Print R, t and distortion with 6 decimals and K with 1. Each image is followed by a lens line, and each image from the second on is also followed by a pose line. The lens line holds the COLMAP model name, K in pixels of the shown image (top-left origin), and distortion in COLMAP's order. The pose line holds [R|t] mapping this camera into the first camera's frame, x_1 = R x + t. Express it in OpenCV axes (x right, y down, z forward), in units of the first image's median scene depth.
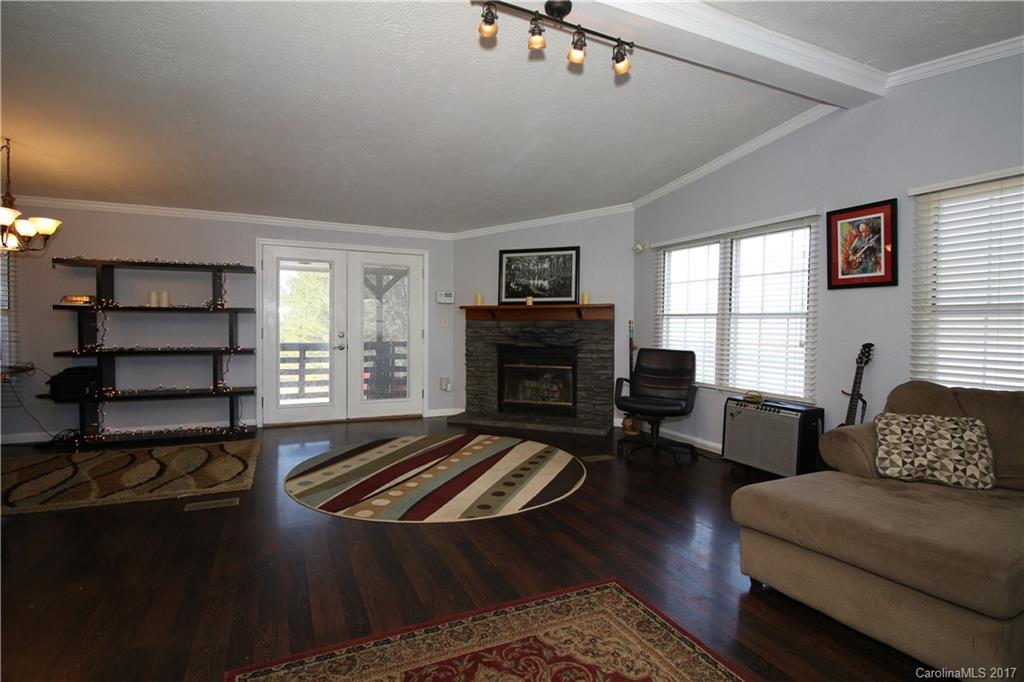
lens RADIAL K [[511.2, 0, 512.2], [0, 511.2, 337.9], [0, 0, 1]] dist [0.001061, 0.000221]
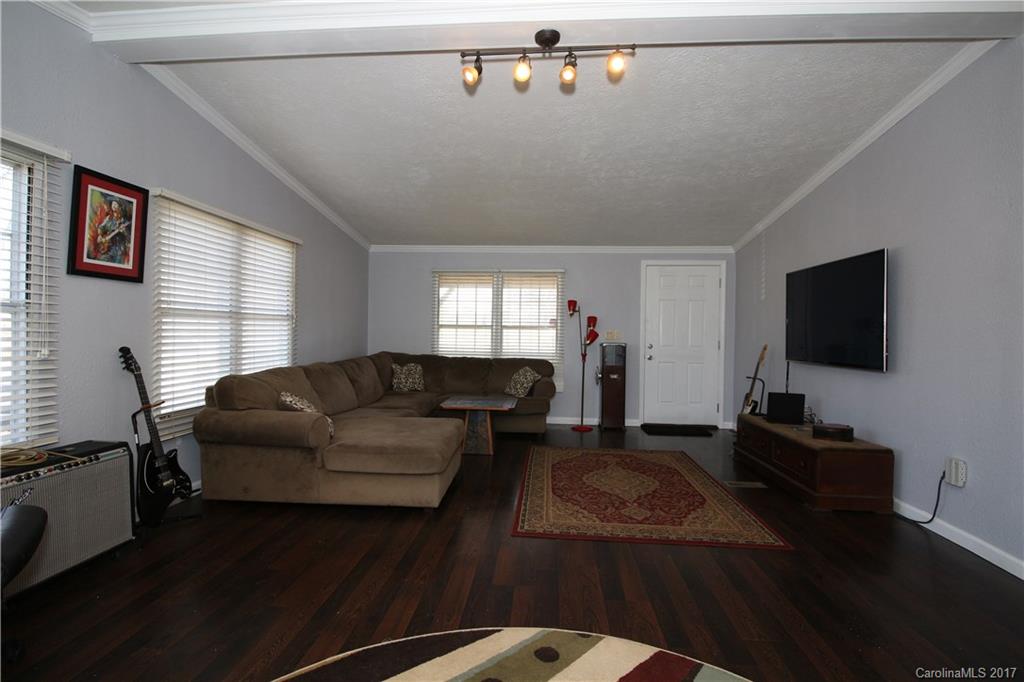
lens RADIAL K [[511.2, 0, 508.7], [0, 511.2, 335.3], [0, 0, 1]] dist [0.001061, 0.000221]
pose [[-0.870524, -0.026485, 0.491413, -0.277280], [-0.010643, 0.999330, 0.035004, -0.046208], [-0.492011, 0.025242, -0.870223, 1.445503]]
